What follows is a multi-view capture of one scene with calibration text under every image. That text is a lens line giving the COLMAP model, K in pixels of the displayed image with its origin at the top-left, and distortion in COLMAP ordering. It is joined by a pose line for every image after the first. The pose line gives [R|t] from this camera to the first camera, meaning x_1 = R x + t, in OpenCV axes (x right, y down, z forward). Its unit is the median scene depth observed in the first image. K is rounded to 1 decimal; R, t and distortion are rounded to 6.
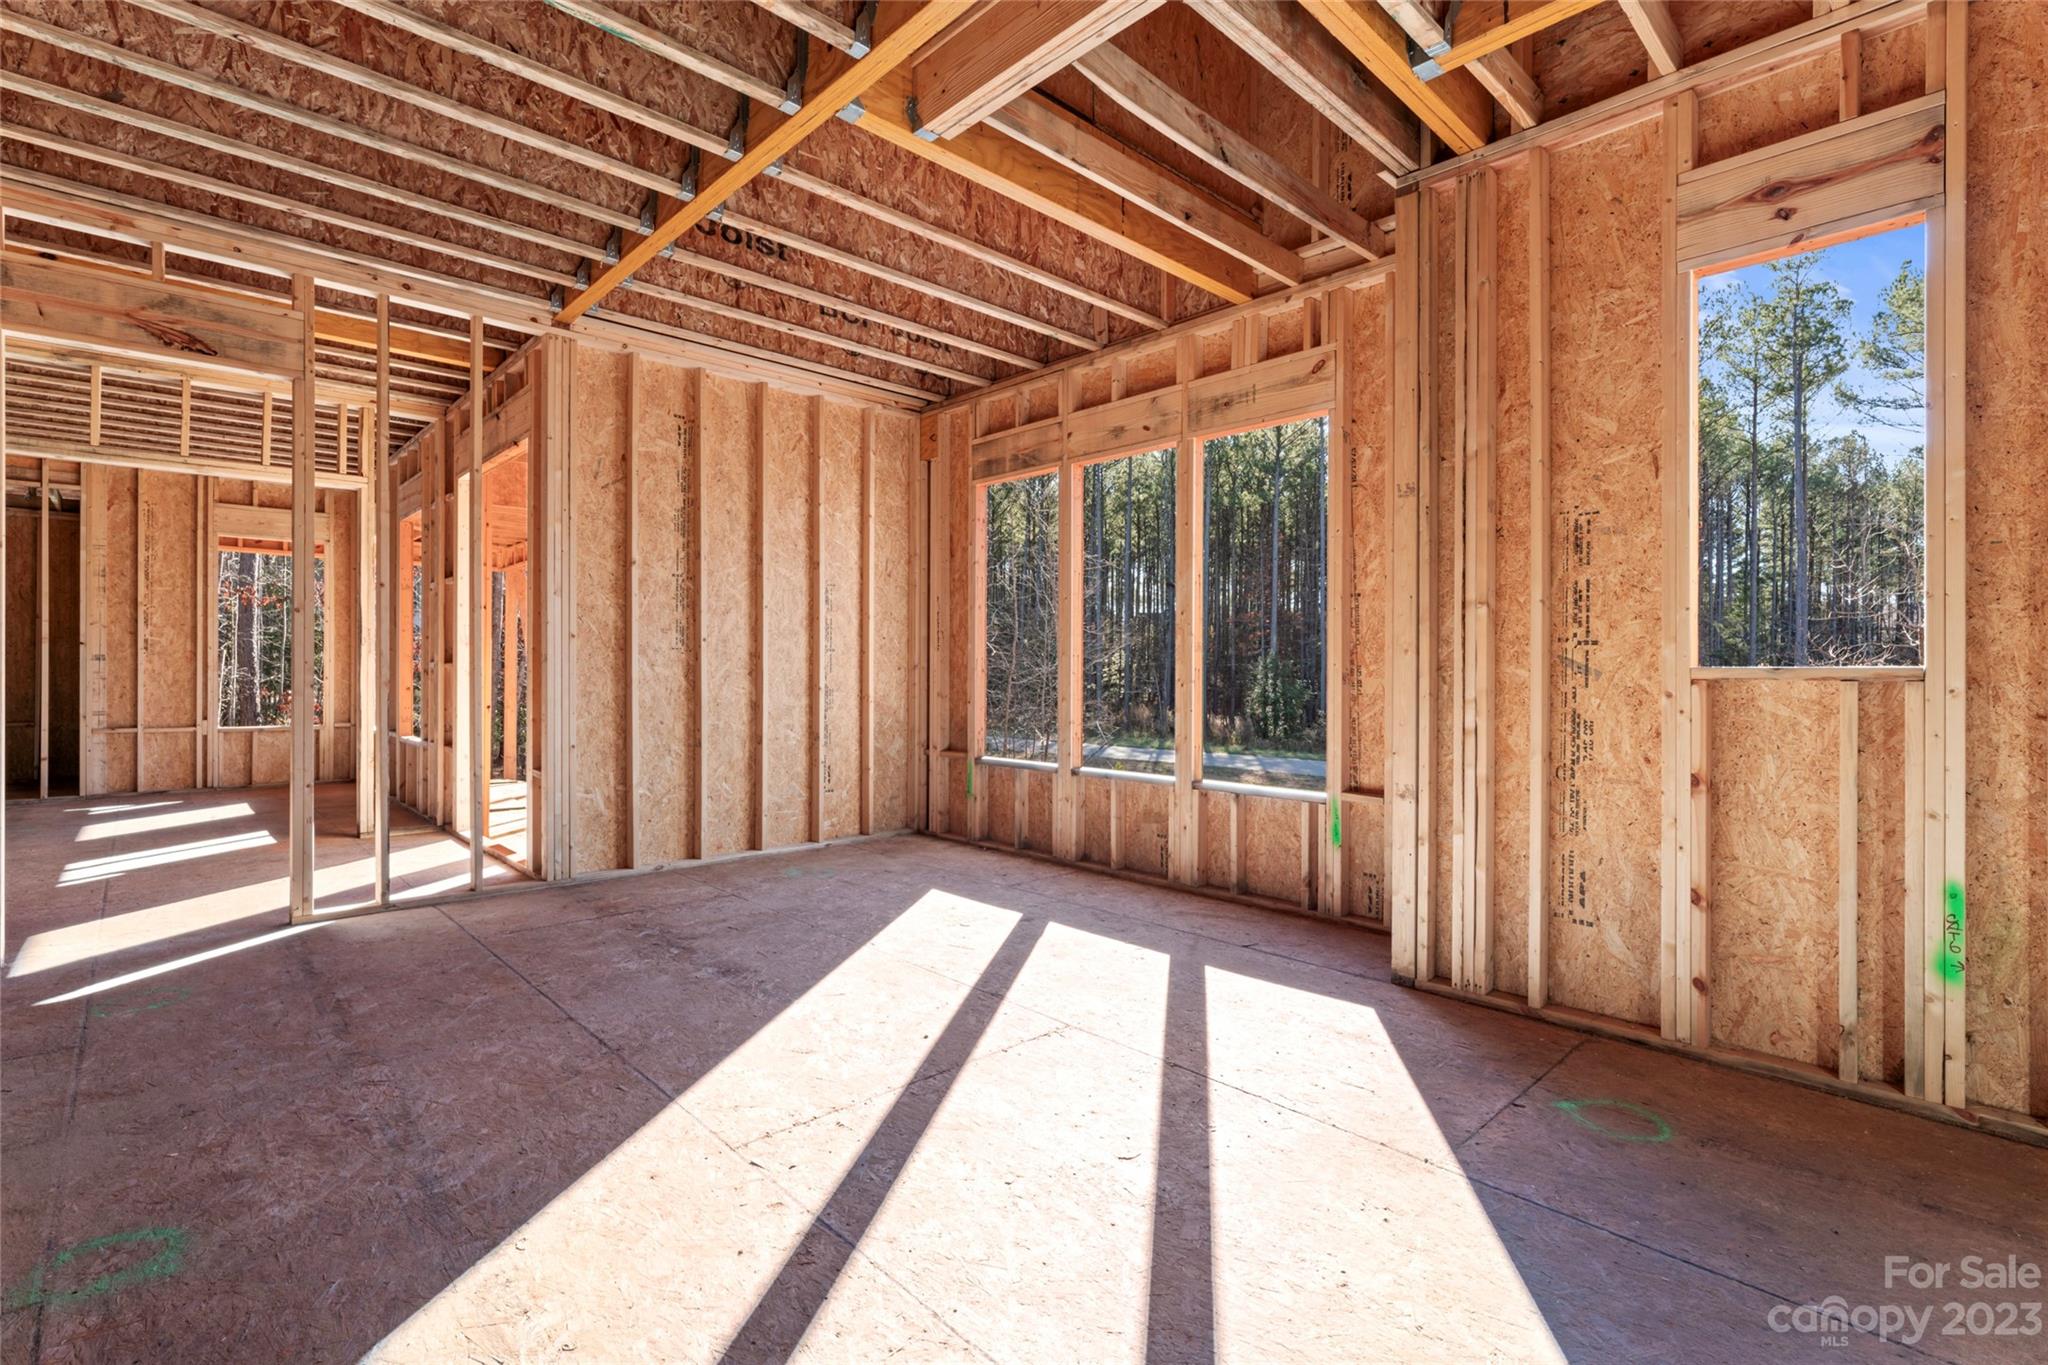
lens RADIAL K [[931.5, 0, 1017.9], [0, 931.5, 679.1], [0, 0, 1]] dist [-0.004283, 0.001057]
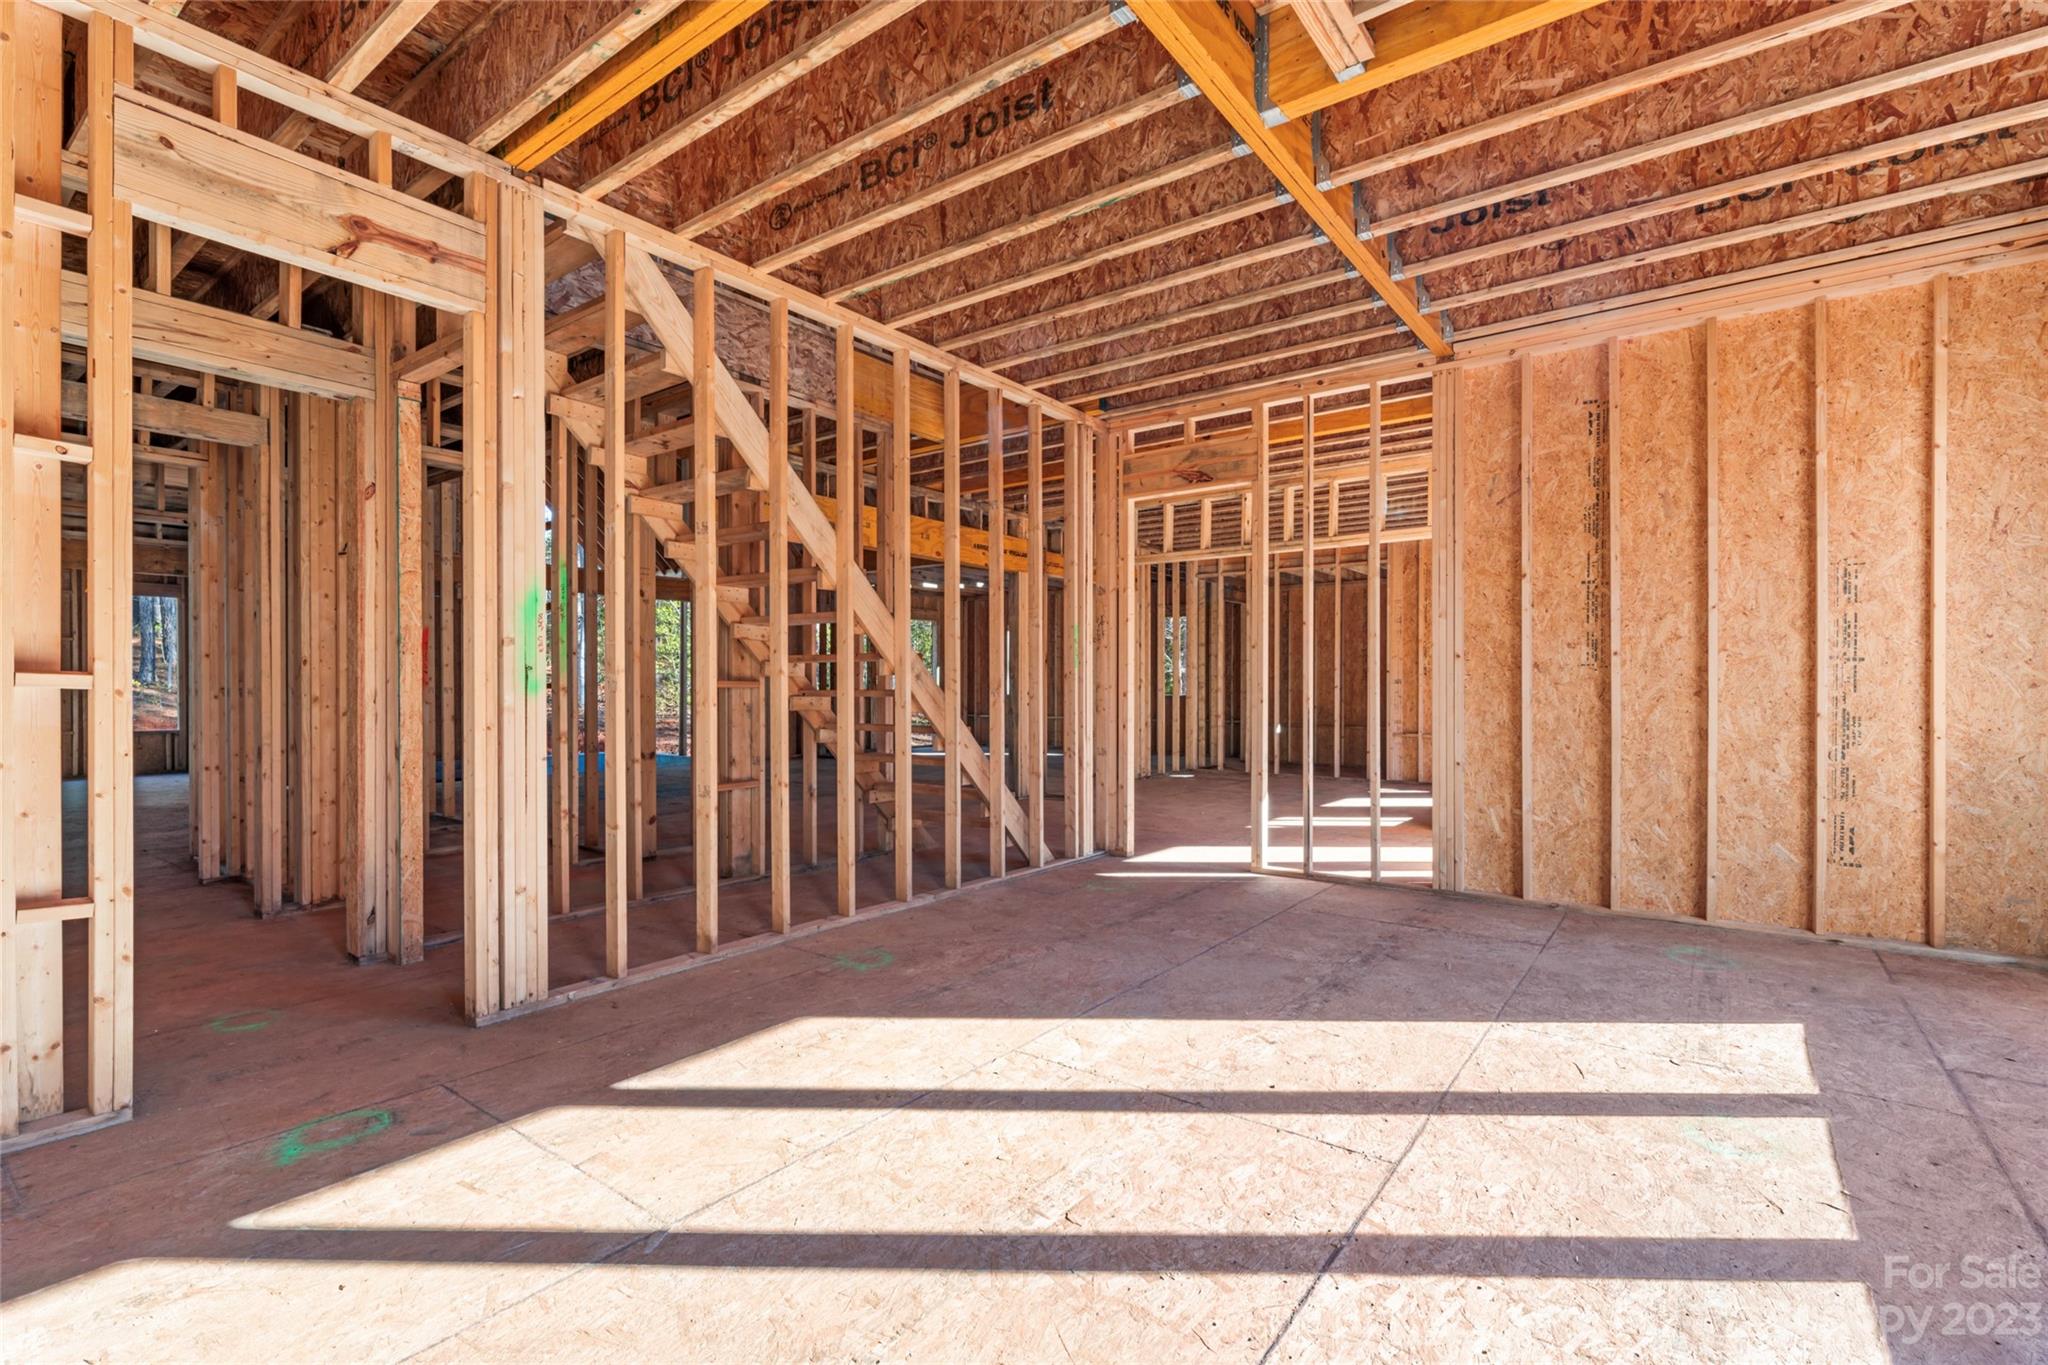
lens RADIAL K [[931.5, 0, 1031.2], [0, 931.5, 692.6], [0, 0, 1]] dist [-0.004283, 0.001057]
pose [[0.175198, 0.000305, -0.984533, 0.515553], [-0.009670, 0.999952, -0.001411, -0.000015], [0.984486, 0.009768, 0.175193, 0.406802]]
